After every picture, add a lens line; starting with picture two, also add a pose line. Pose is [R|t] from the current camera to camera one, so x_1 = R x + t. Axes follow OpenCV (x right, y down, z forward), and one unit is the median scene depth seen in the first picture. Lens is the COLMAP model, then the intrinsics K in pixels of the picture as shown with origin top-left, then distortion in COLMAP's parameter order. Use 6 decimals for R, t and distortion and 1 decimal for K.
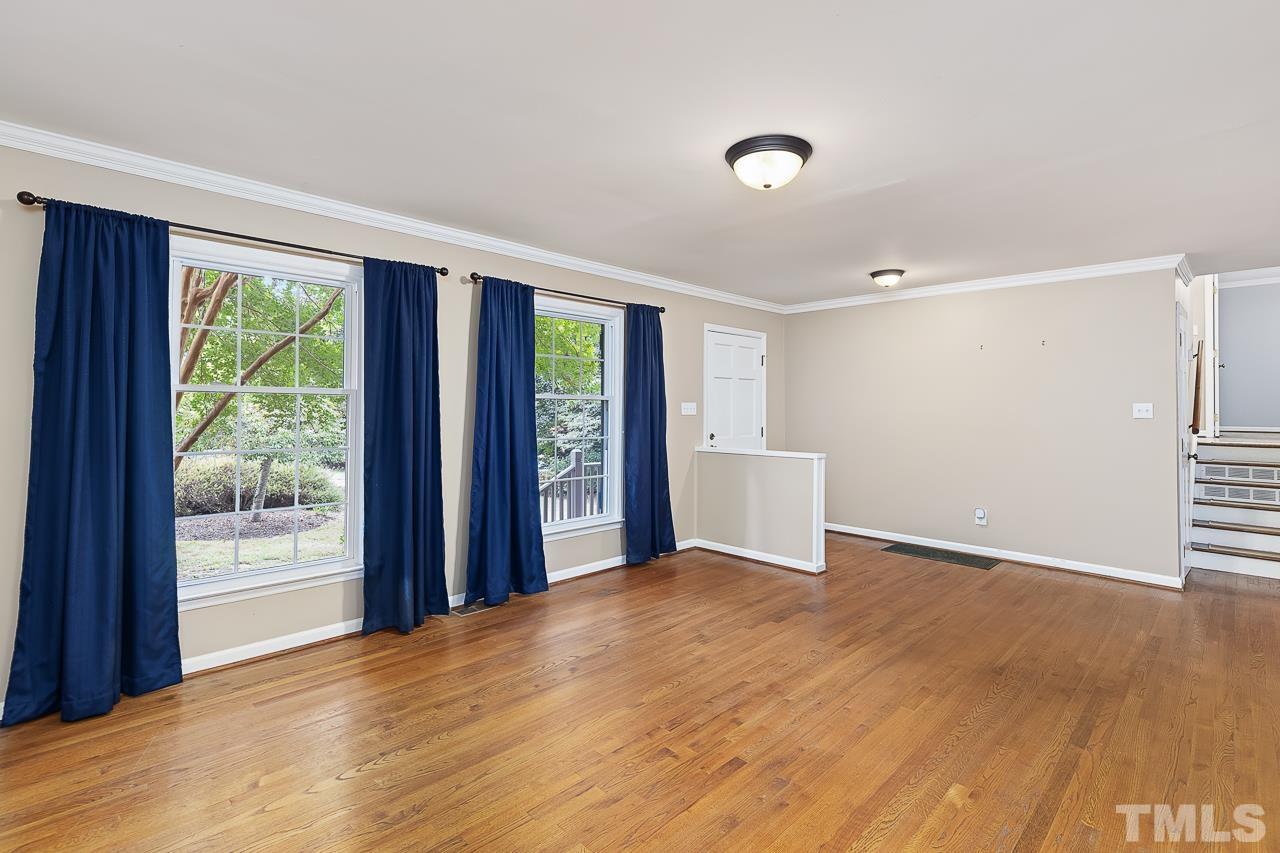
lens RADIAL K [[588.1, 0, 652.0], [0, 588.1, 403.0], [0, 0, 1]] dist [0.004164, -0.001988]
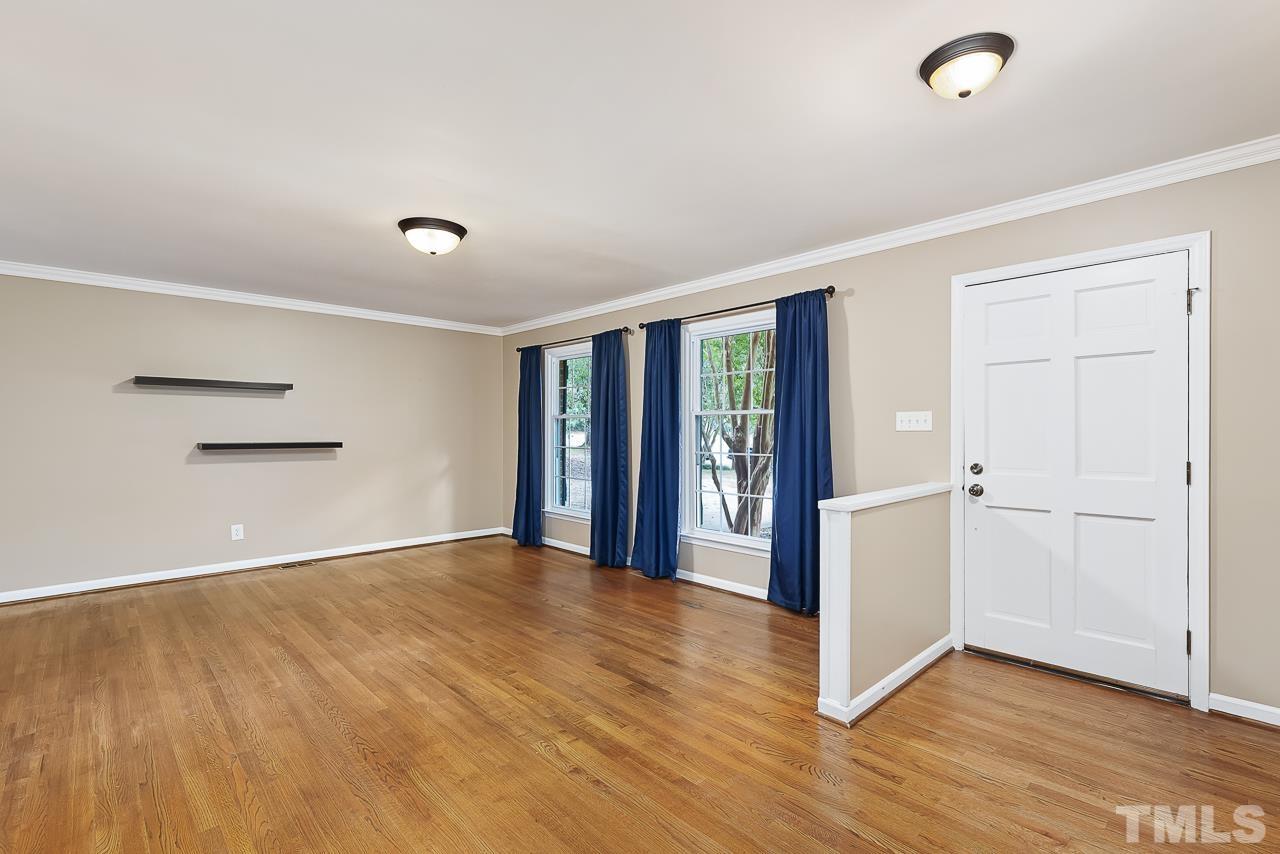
lens RADIAL K [[588.1, 0, 644.2], [0, 588.1, 428.8], [0, 0, 1]] dist [0.004164, -0.001988]
pose [[-0.029352, -0.000052, -0.999569, 1.067960], [0.016653, 0.999861, -0.000541, 0.020124], [0.999430, -0.016662, -0.029347, 1.074323]]
